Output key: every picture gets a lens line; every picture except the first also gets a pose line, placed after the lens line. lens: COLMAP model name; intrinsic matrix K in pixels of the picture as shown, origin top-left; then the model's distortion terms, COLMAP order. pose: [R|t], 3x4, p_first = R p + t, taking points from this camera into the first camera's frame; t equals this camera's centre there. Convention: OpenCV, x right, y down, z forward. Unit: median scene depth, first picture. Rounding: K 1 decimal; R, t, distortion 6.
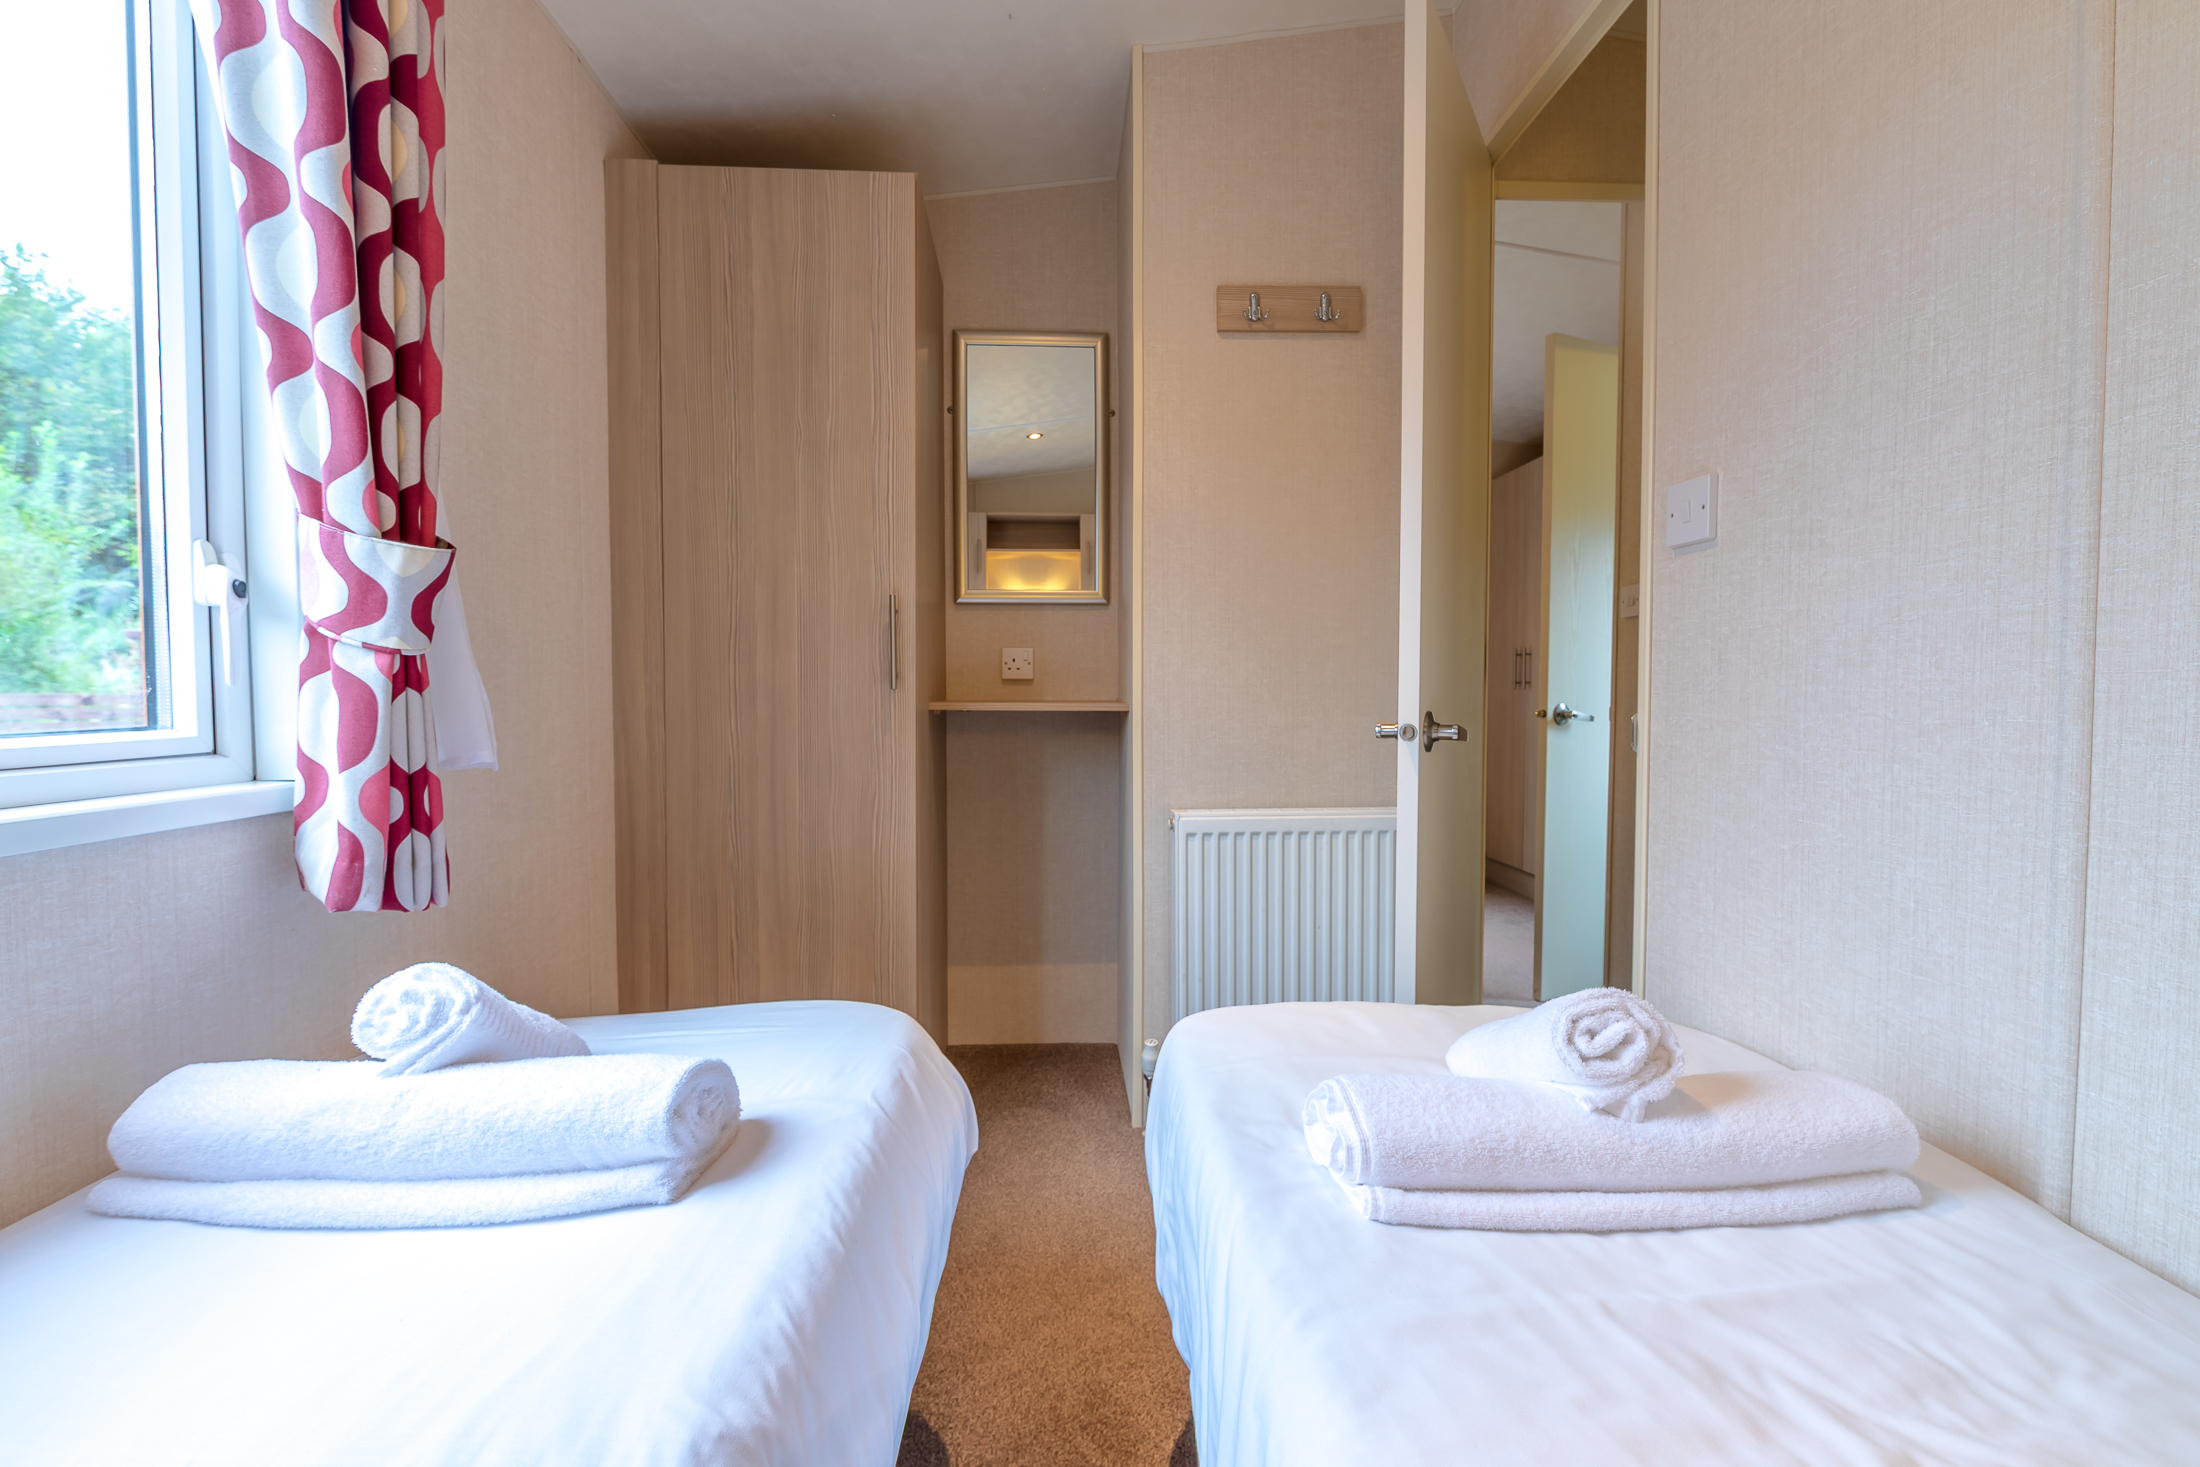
lens RADIAL K [[941.9, 0, 1093.0], [0, 941.9, 726.6], [0, 0, 1]] dist [-0.000561, -0.000747]
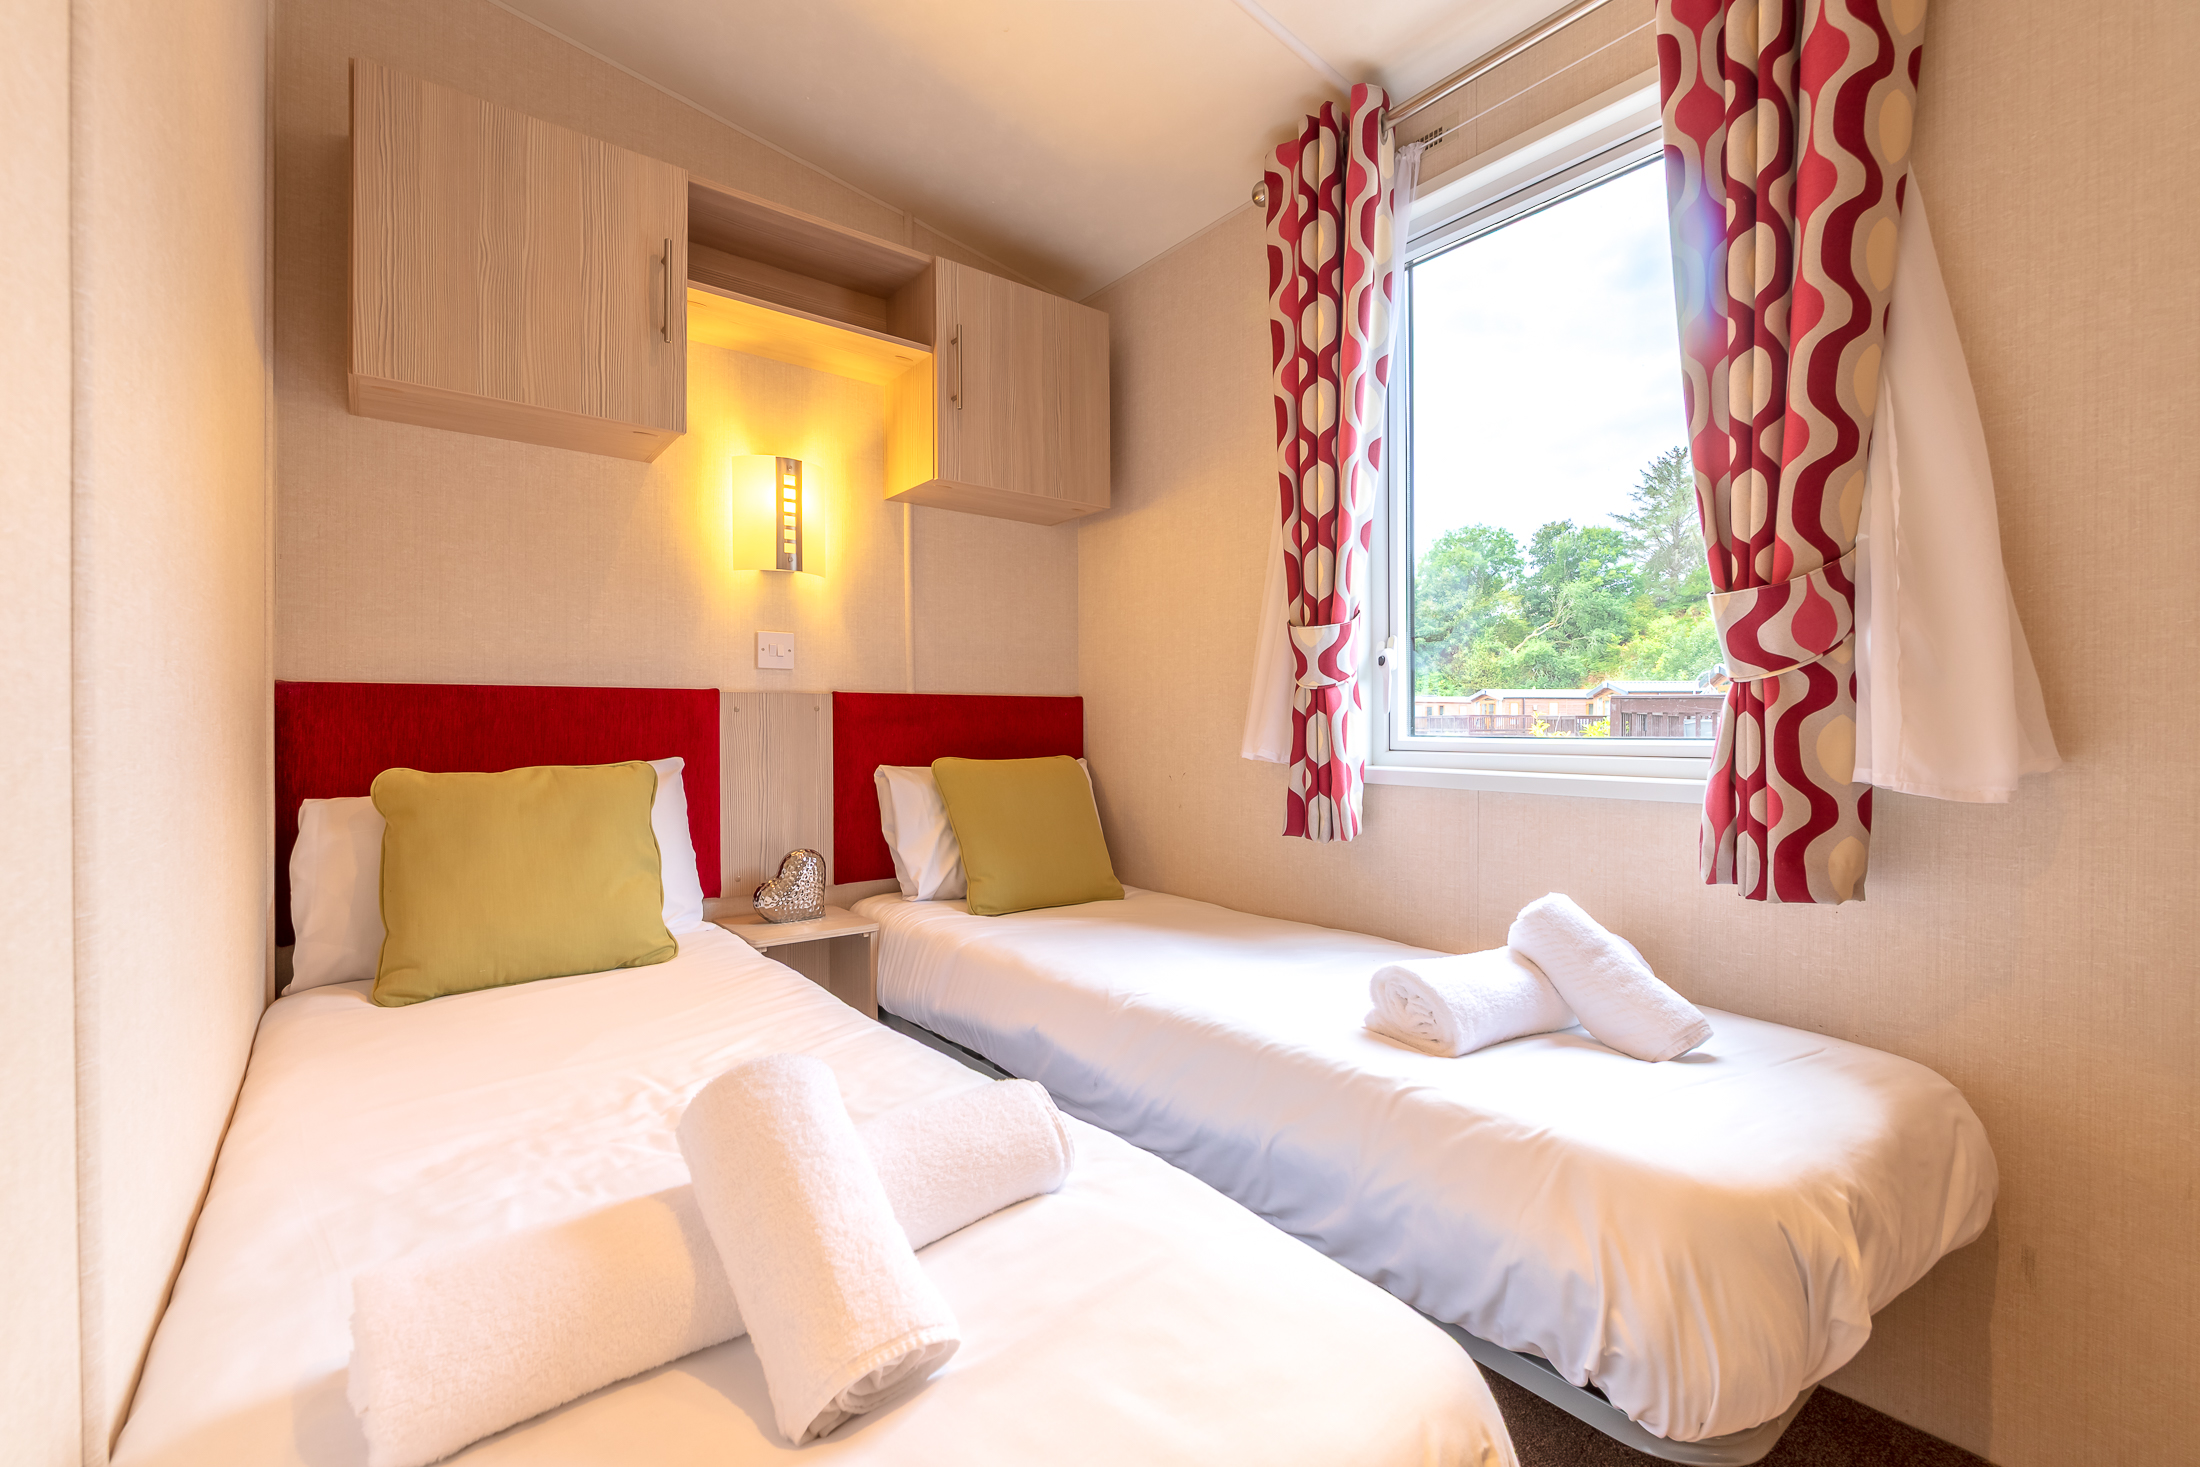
lens RADIAL K [[941.9, 0, 1093.0], [0, 941.9, 726.6], [0, 0, 1]] dist [-0.000561, -0.000747]
pose [[-0.825550, 0.012007, -0.564201, 1.039898], [-0.020222, 0.998502, 0.050840, -0.099667], [0.563966, 0.053380, -0.824071, 2.506497]]
